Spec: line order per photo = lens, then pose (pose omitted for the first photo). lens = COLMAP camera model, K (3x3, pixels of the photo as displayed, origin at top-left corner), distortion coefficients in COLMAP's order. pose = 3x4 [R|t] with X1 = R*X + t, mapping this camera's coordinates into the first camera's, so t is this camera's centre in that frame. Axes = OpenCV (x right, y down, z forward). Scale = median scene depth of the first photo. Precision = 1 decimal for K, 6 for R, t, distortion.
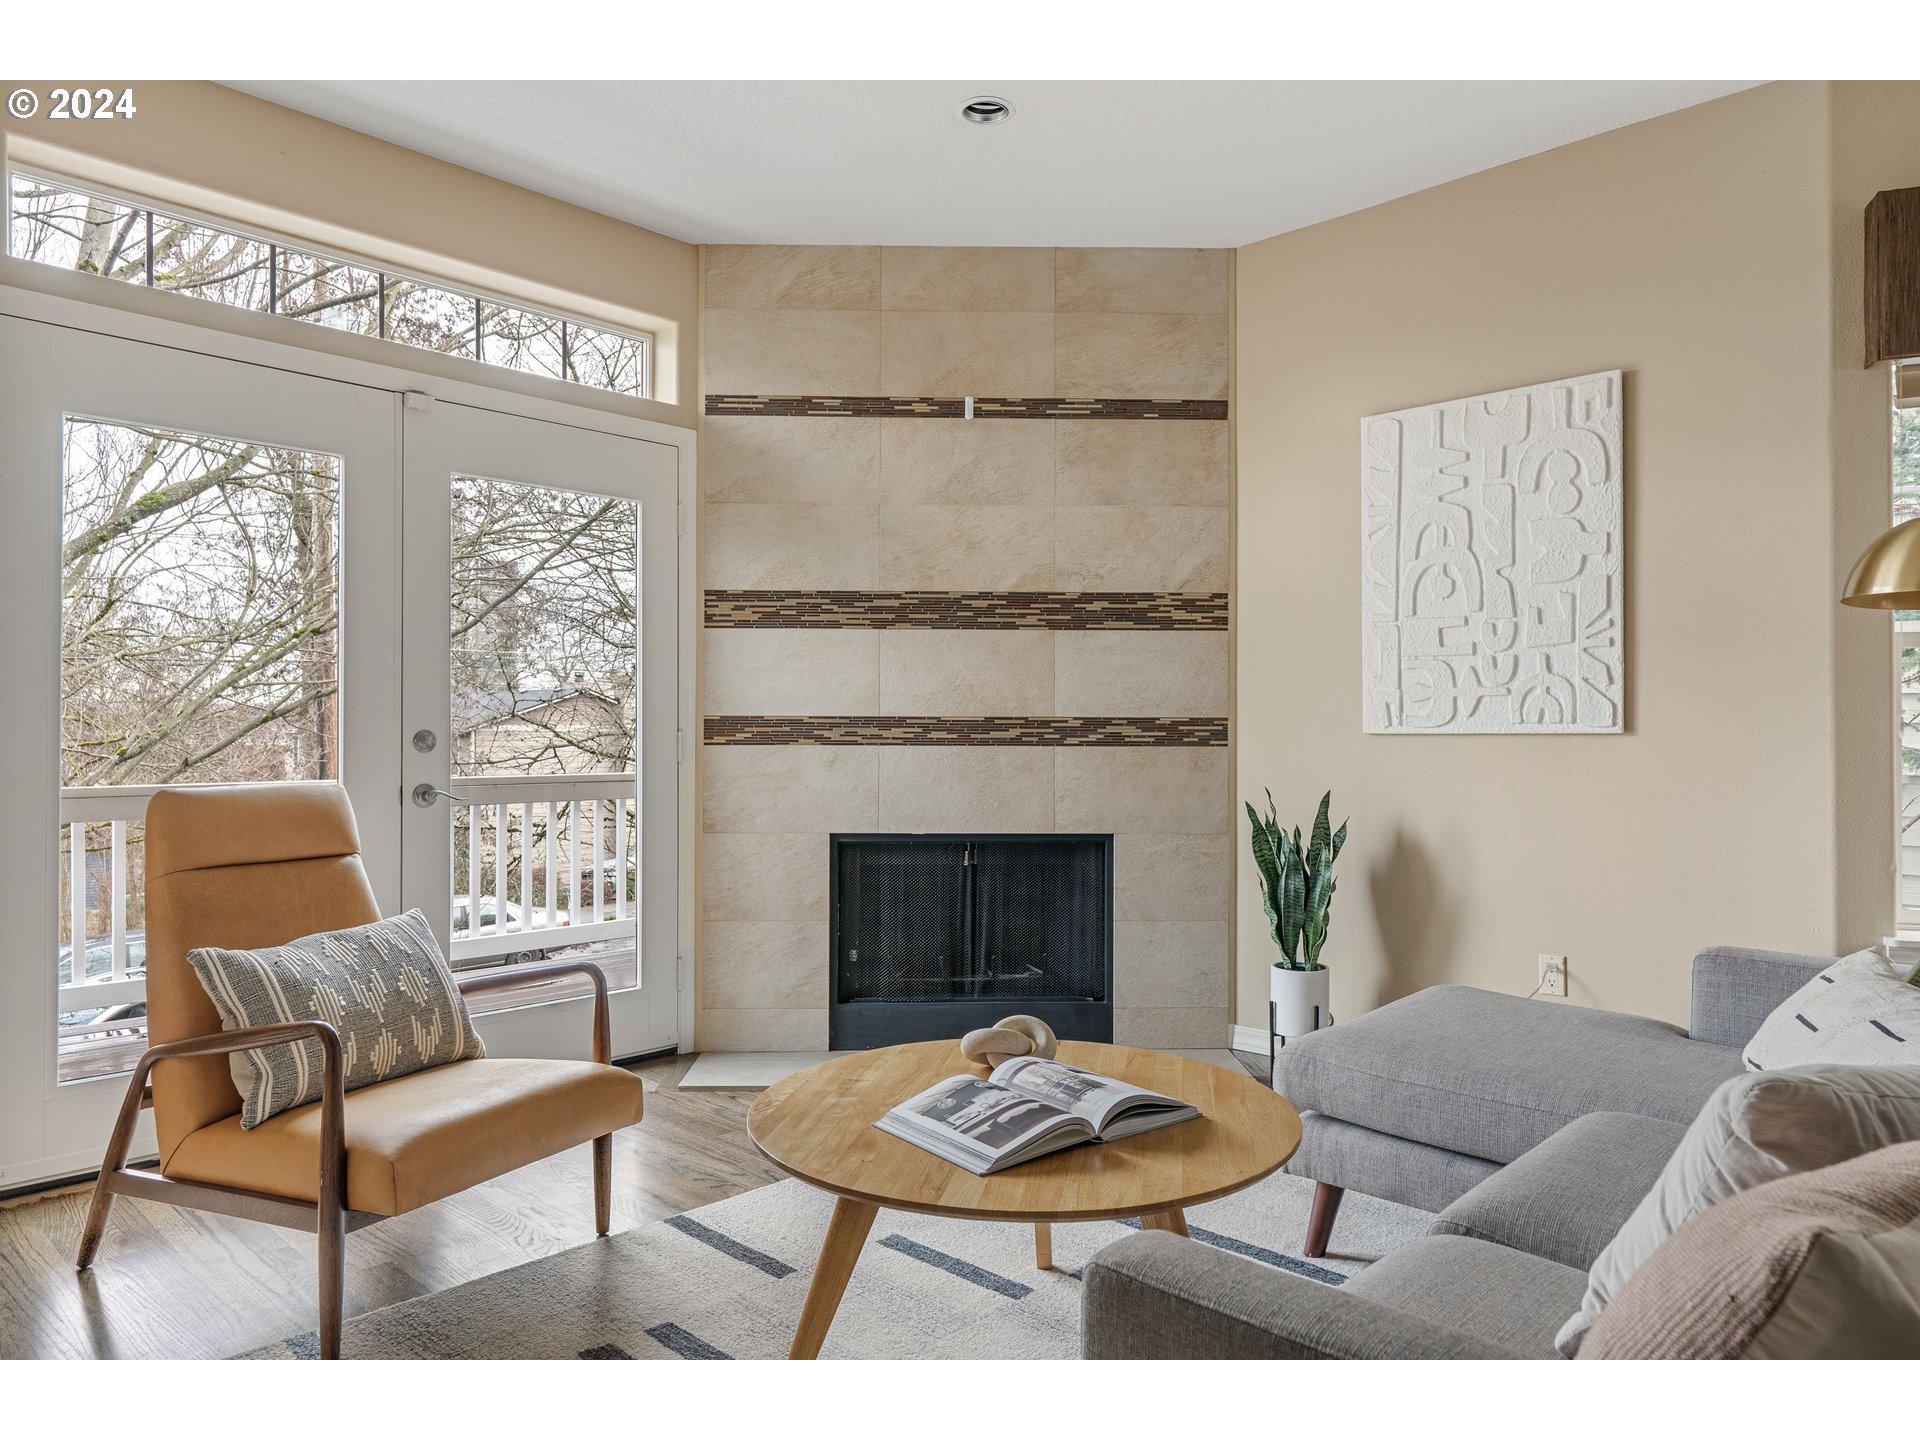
lens RADIAL K [[1222.2, 0, 966.9], [0, 1222.2, 724.2], [0, 0, 1]] dist [-0.002692, 0.000507]
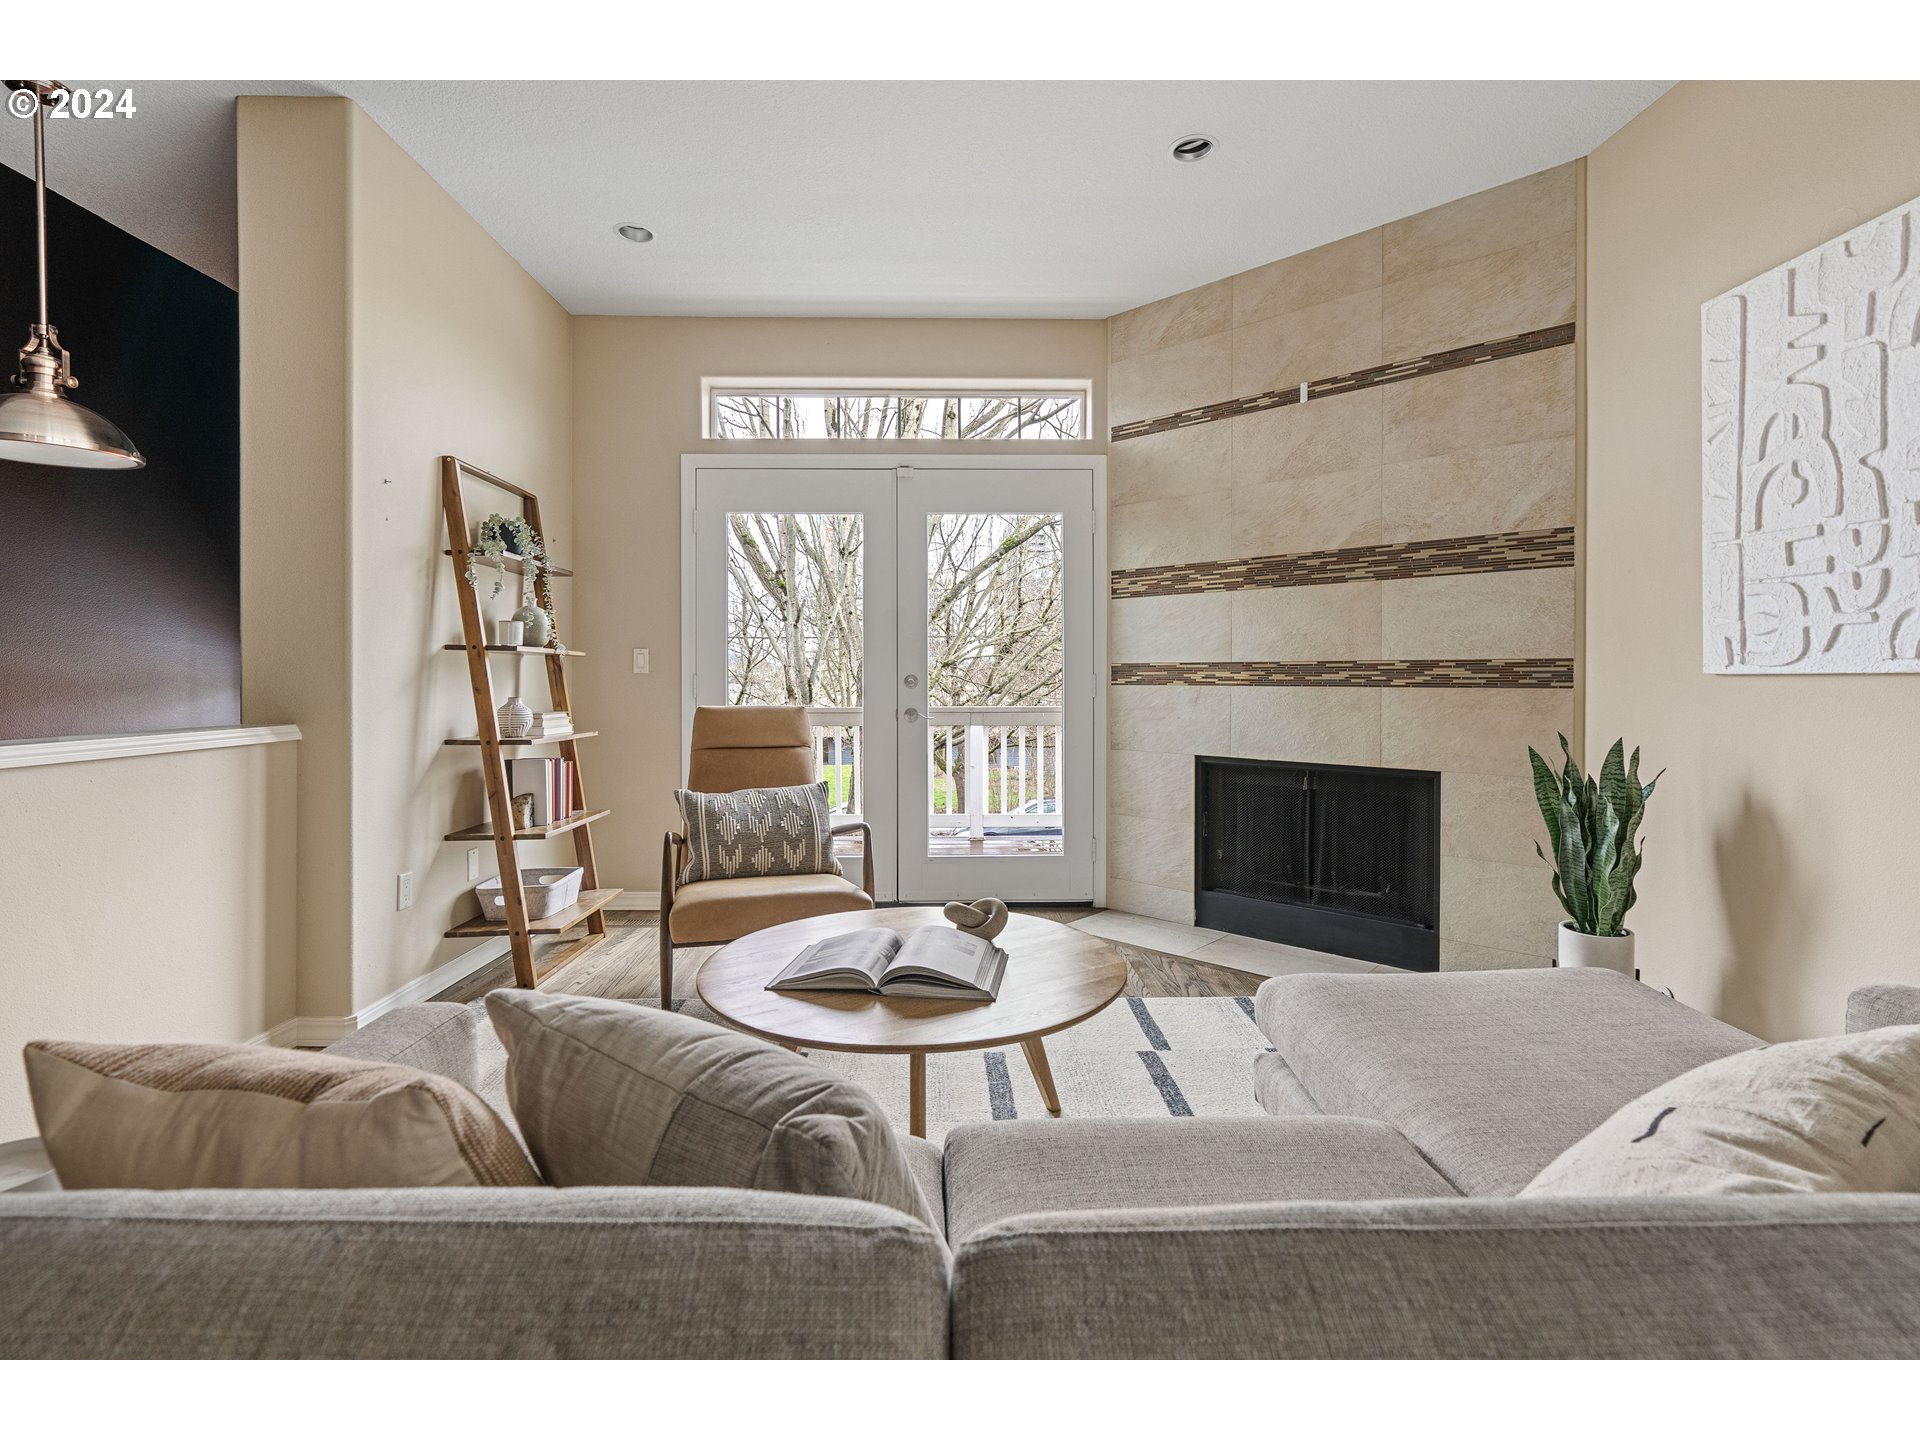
lens RADIAL K [[886.6, 0, 969.5], [0, 886.6, 683.5], [0, 0, 1]] dist [0.000622, 0.000346]
pose [[0.711552, 0.002490, -0.702629, 0.366282], [0.007330, 0.999913, 0.010966, 0.003382], [0.702595, -0.012954, 0.711472, 0.182192]]
